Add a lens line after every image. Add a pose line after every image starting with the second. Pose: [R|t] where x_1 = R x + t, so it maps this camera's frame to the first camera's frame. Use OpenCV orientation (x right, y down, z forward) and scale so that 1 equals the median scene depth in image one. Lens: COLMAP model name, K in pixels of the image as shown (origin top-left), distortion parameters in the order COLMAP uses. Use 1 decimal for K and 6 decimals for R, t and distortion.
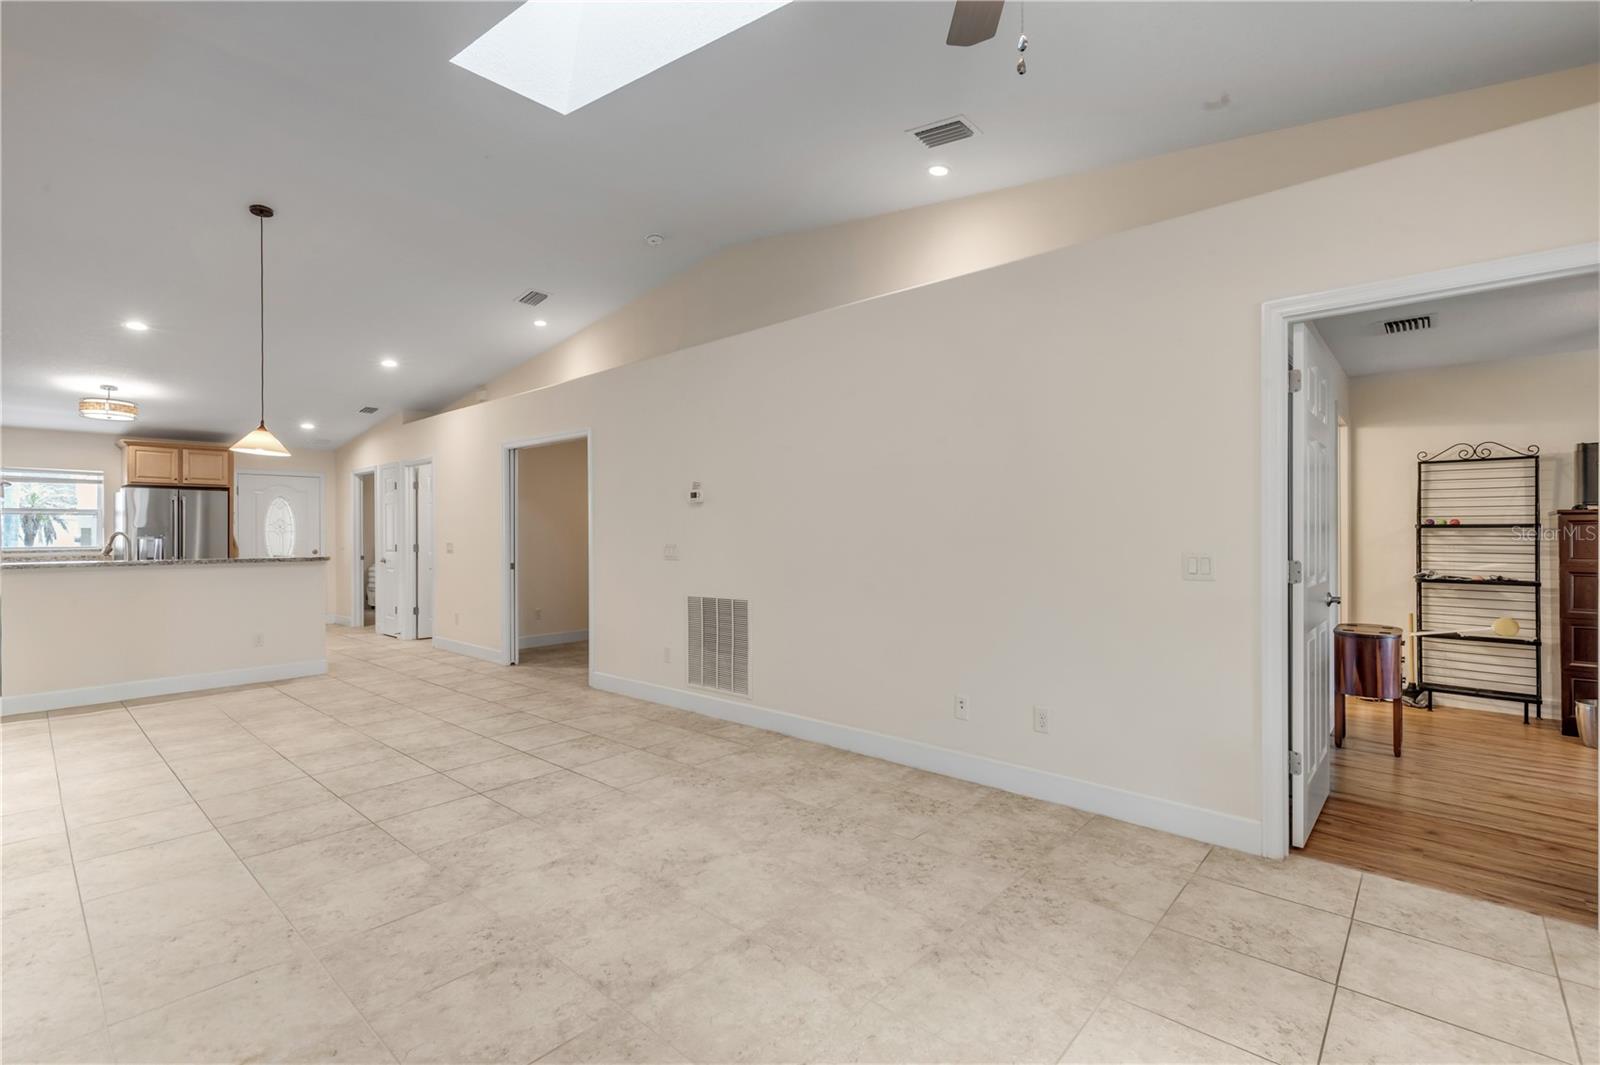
lens RADIAL K [[721.1, 0, 812.2], [0, 721.1, 533.5], [0, 0, 1]] dist [0.002041, 0.001701]
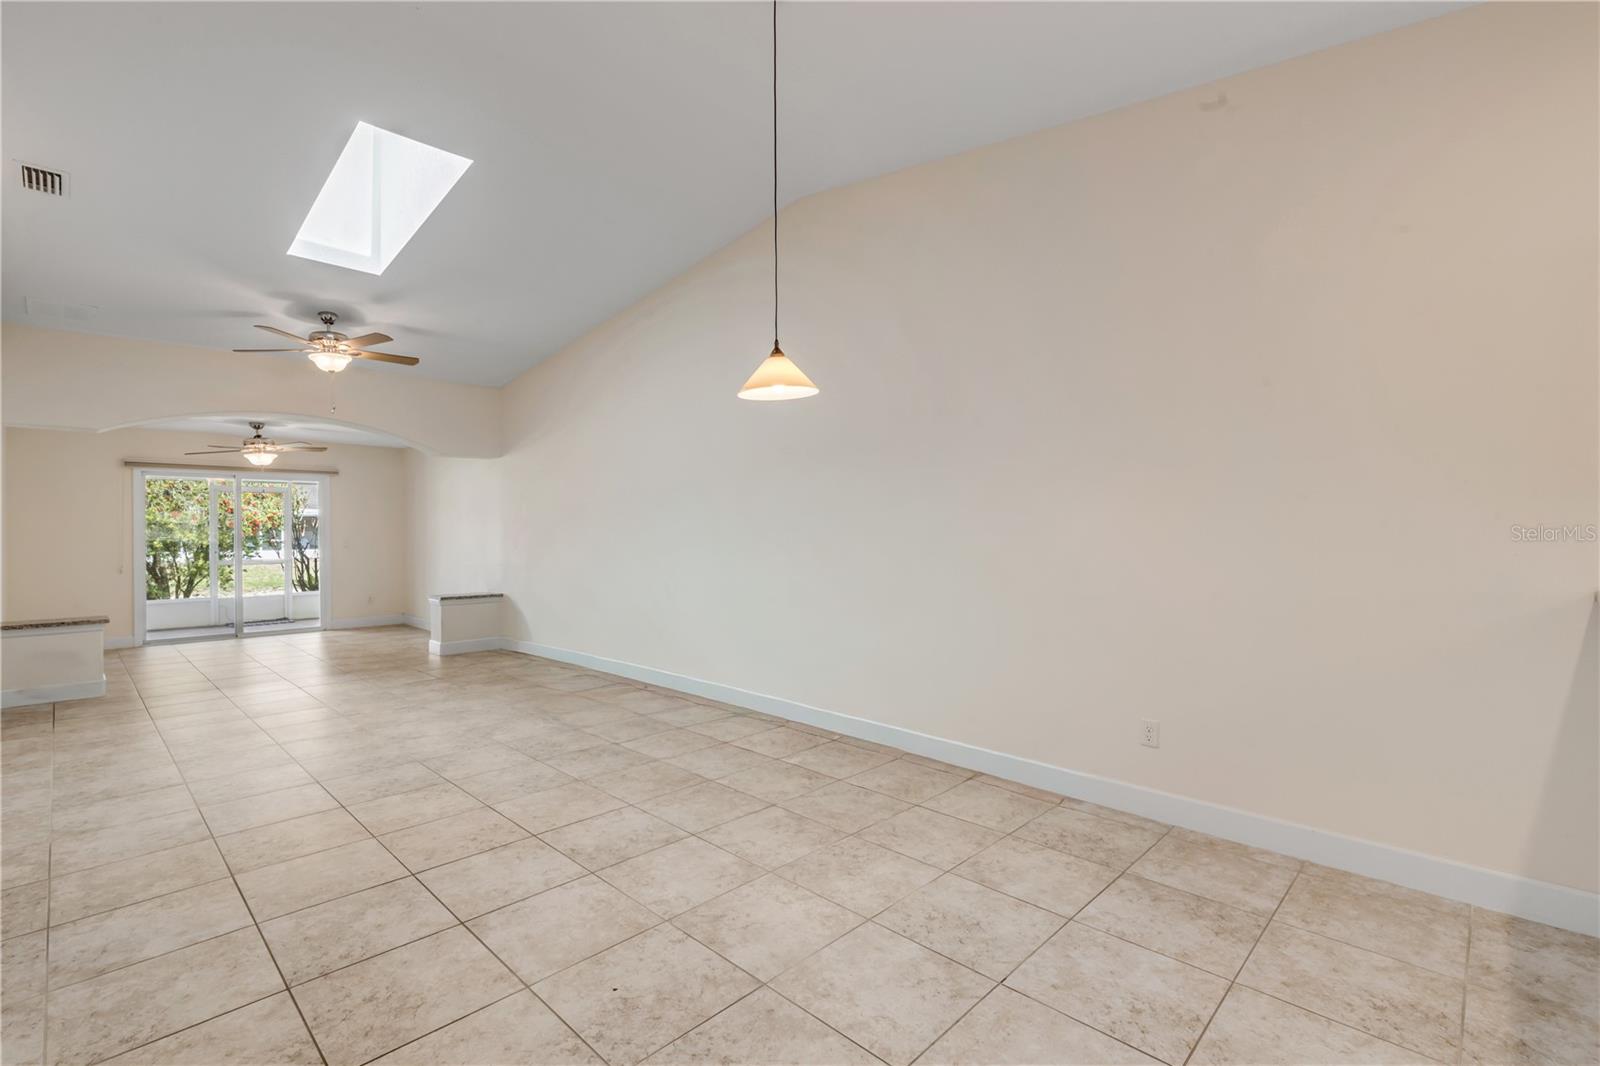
lens RADIAL K [[721.1, 0, 806.6], [0, 721.1, 530.7], [0, 0, 1]] dist [0.002041, 0.001701]
pose [[-0.998590, 0.011047, 0.051931, -0.853692], [0.011284, 0.999927, 0.004266, 0.000697], [-0.051880, 0.004846, -0.998642, 1.661628]]
